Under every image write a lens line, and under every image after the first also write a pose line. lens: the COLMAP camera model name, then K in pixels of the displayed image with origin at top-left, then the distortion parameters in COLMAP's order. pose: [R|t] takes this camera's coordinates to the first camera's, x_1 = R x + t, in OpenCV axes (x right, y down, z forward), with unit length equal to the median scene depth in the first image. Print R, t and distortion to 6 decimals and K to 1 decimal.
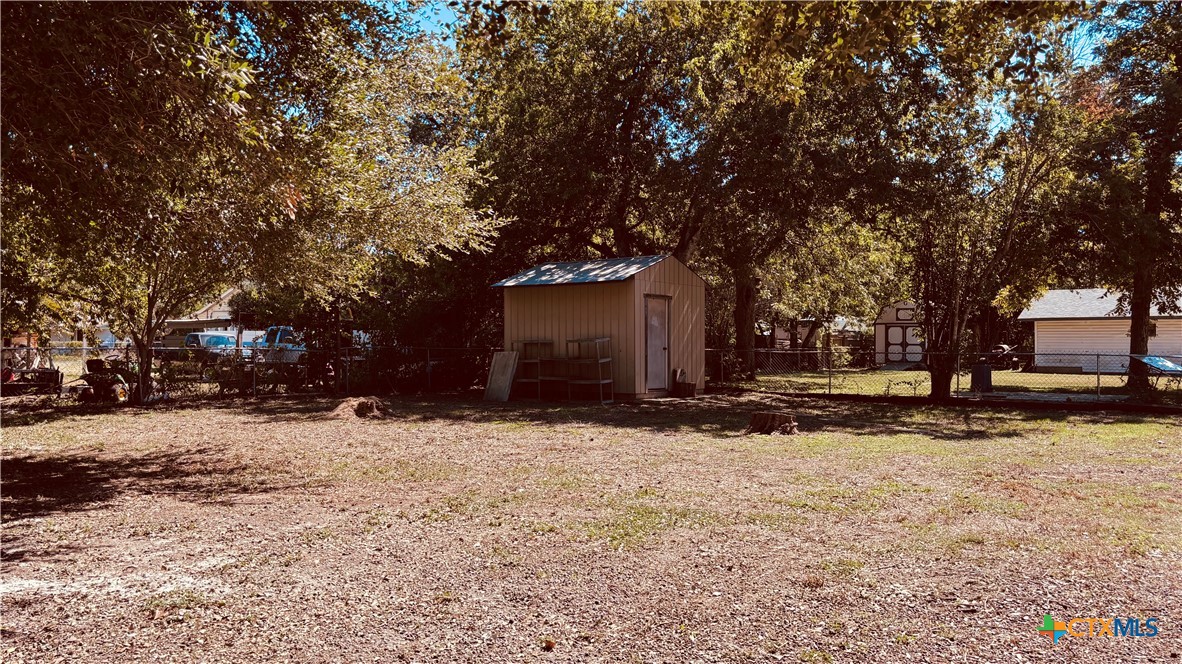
lens RADIAL K [[876.5, 0, 587.0], [0, 876.5, 333.2], [0, 0, 1]] dist [0.024650, -0.019890]
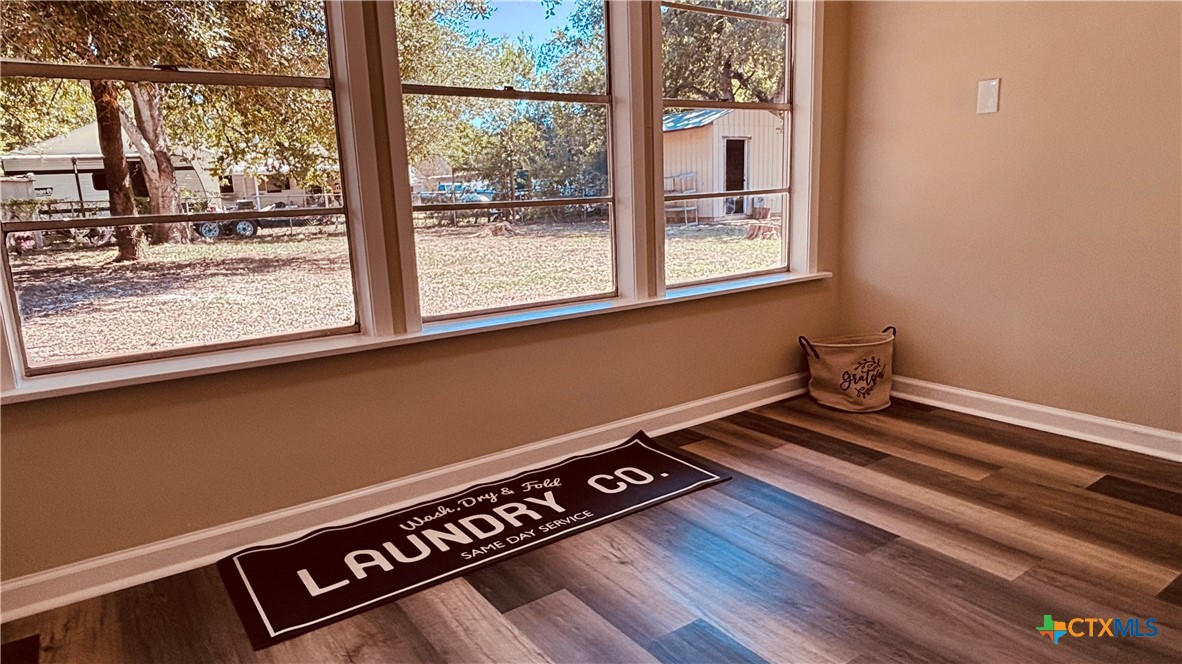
lens RADIAL K [[727.2, 0, 588.3], [0, 727.2, 342.1], [0, 0, 1]] dist [-0.006231, -0.017475]
pose [[0.950163, 0.028753, -0.310425, 0.217560], [0.039191, 0.976822, 0.210434, 0.016822], [0.309280, -0.212113, 0.927013, -0.083535]]
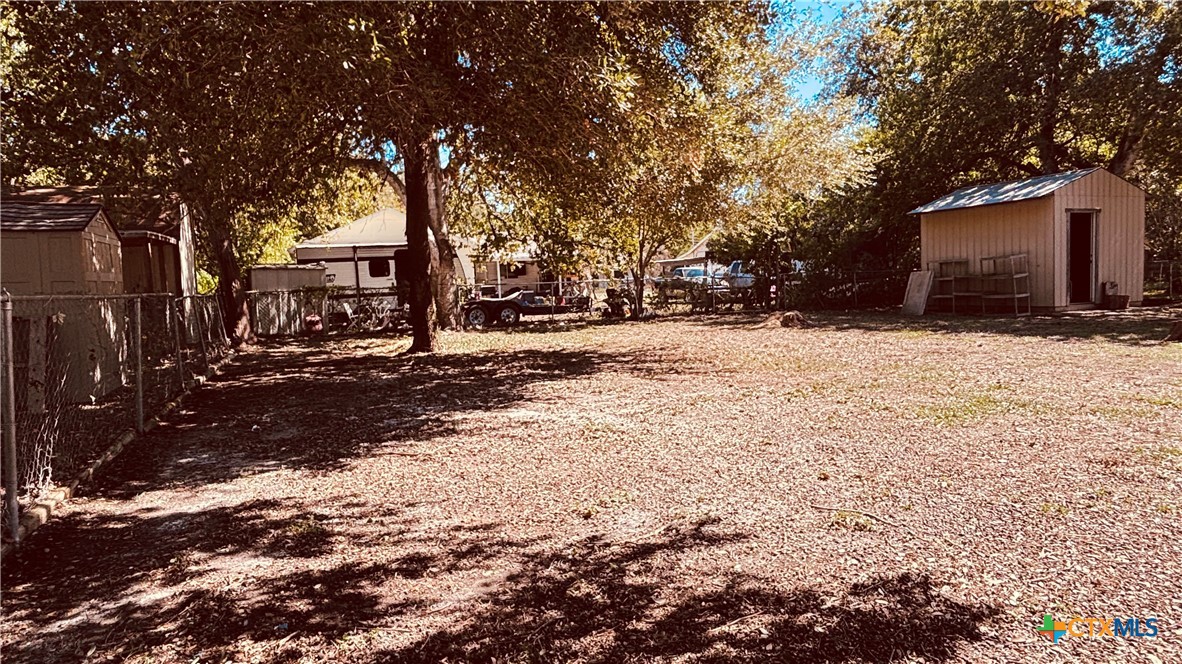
lens RADIAL K [[727.2, 0, 578.8], [0, 727.2, 329.8], [0, 0, 1]] dist [-0.006231, -0.017475]
pose [[0.830731, 0.000817, -0.556674, 0.063639], [0.047263, 0.996285, 0.071994, 0.008328], [0.554665, -0.086117, 0.827606, -0.025501]]
